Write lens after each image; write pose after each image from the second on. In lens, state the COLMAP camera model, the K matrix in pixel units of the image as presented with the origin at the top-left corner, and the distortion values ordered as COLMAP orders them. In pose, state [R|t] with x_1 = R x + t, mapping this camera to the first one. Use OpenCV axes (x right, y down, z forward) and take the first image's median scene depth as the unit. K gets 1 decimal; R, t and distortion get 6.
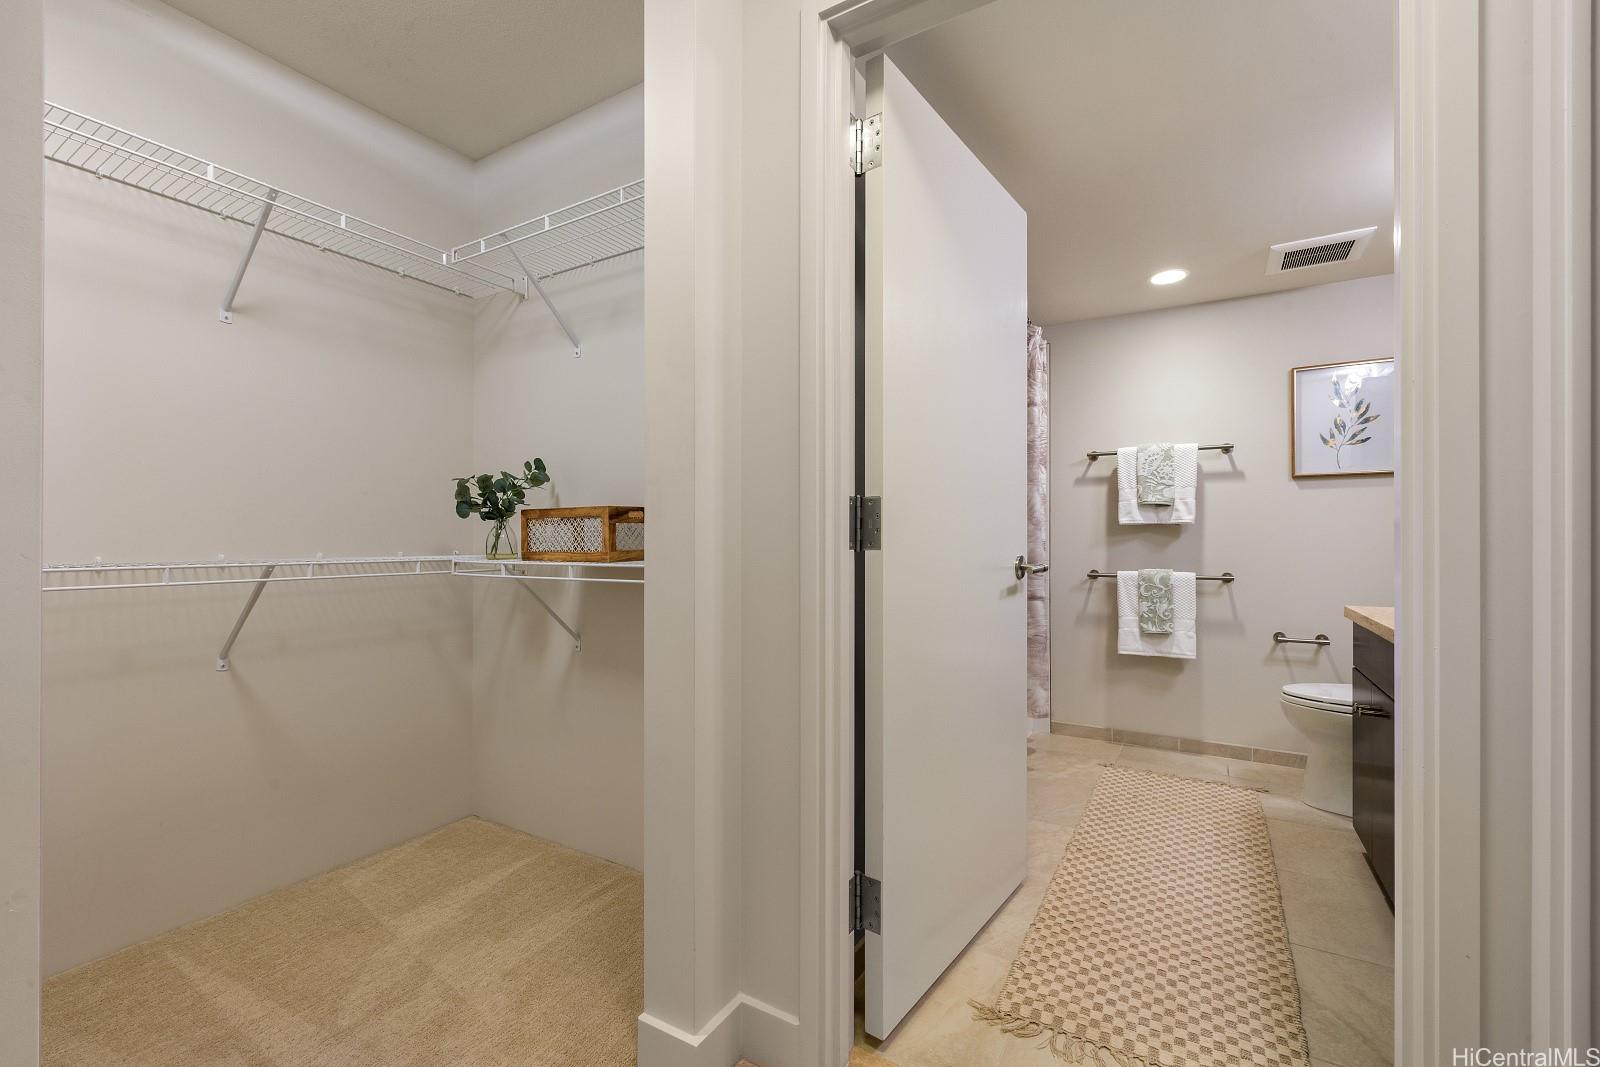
lens RADIAL K [[682.0, 0, 801.8], [0, 682.0, 538.5], [0, 0, 1]] dist [-0.002311, 0.000755]
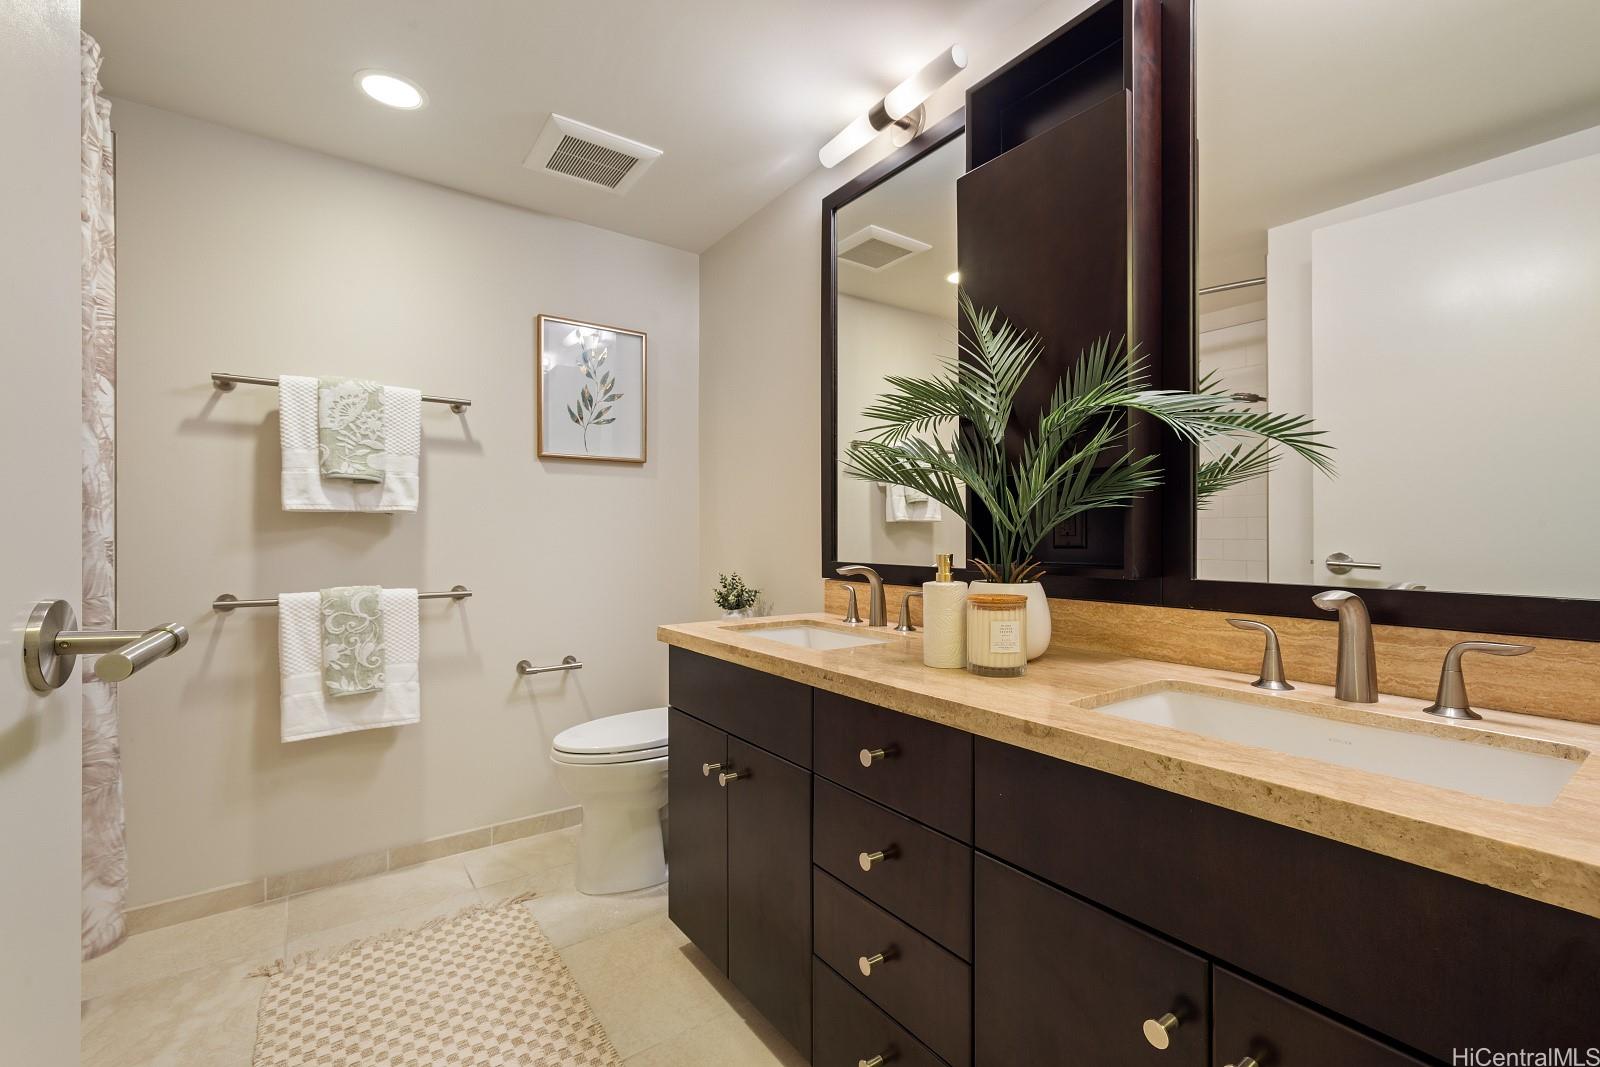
lens RADIAL K [[682.0, 0, 802.7], [0, 682.0, 535.9], [0, 0, 1]] dist [-0.002311, 0.000755]
pose [[0.392558, 0.001140, 0.919726, 0.124300], [0.000474, 0.999999, -0.001442, 0.001088], [-0.919727, 0.001002, 0.392557, 0.405615]]
